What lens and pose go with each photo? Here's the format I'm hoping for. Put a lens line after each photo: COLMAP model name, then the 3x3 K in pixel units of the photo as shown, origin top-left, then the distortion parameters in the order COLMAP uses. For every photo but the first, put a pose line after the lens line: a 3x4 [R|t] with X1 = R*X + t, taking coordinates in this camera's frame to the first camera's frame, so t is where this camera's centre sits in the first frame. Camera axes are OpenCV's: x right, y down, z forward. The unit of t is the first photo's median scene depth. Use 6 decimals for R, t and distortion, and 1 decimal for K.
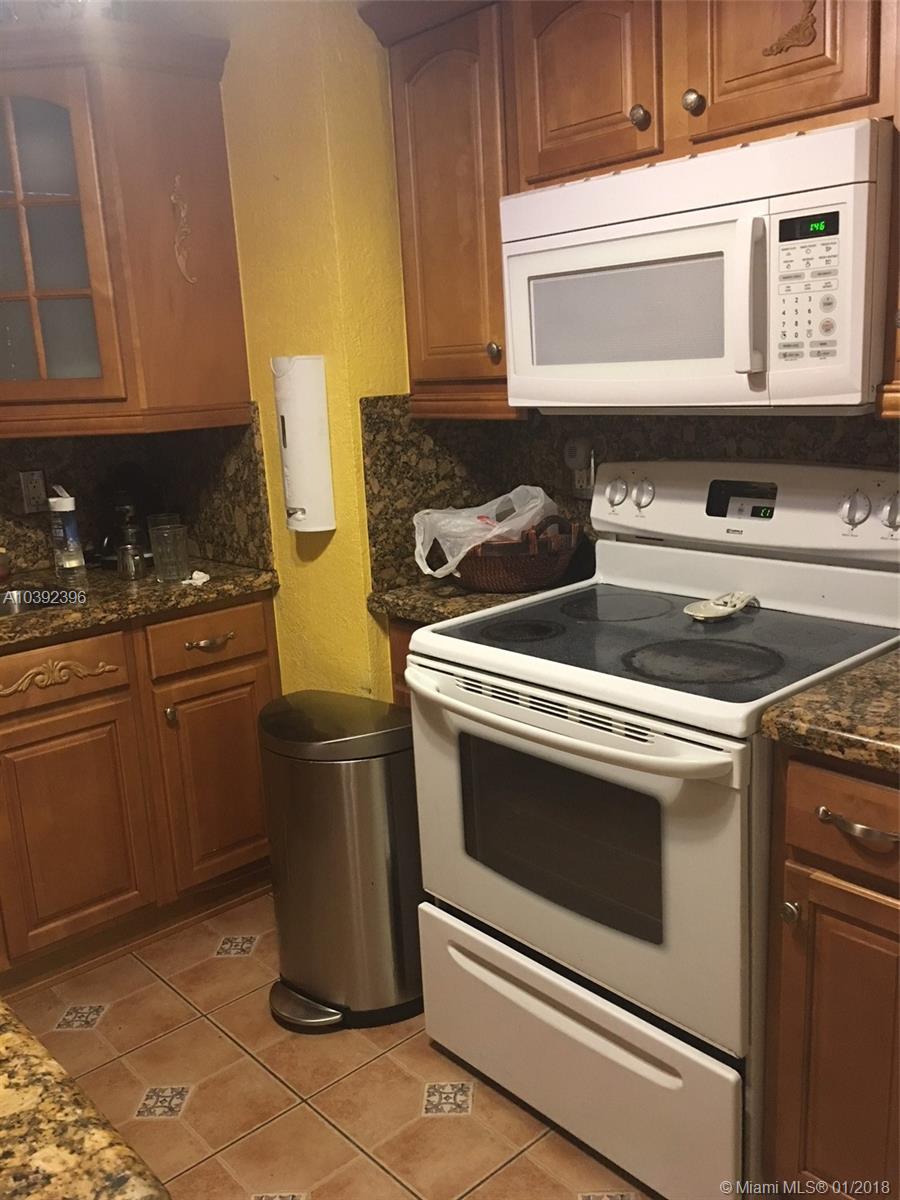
lens RADIAL K [[1033.8, 0, 447.2], [0, 1033.8, 601.4], [0, 0, 1]] dist [0.030205, -0.015613]
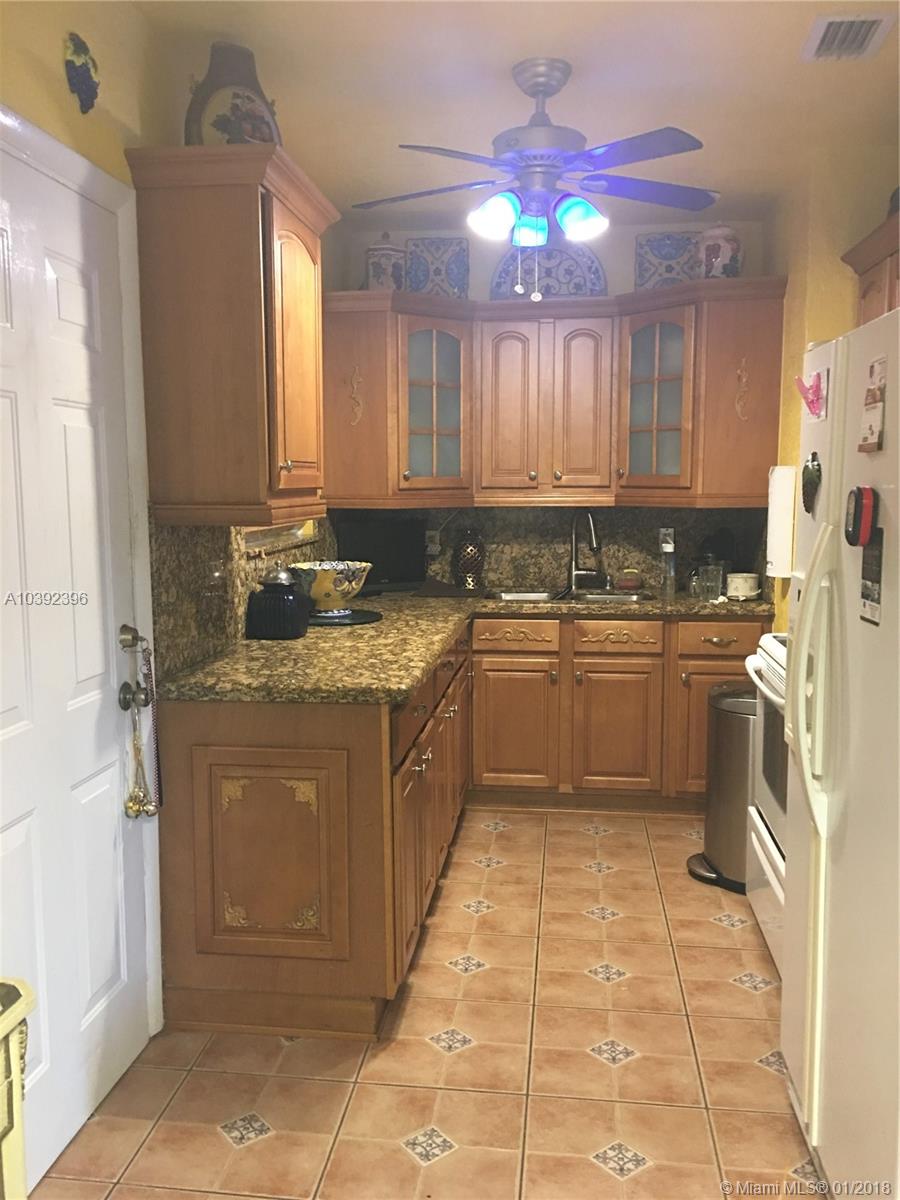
lens RADIAL K [[1033.8, 0, 450.7], [0, 1033.8, 599.8], [0, 0, 1]] dist [0.030205, -0.015613]
pose [[0.656856, 0.134955, -0.741841, 0.710954], [-0.195864, 0.980618, 0.004967, 0.053782], [0.728133, 0.142038, 0.670558, -0.398481]]
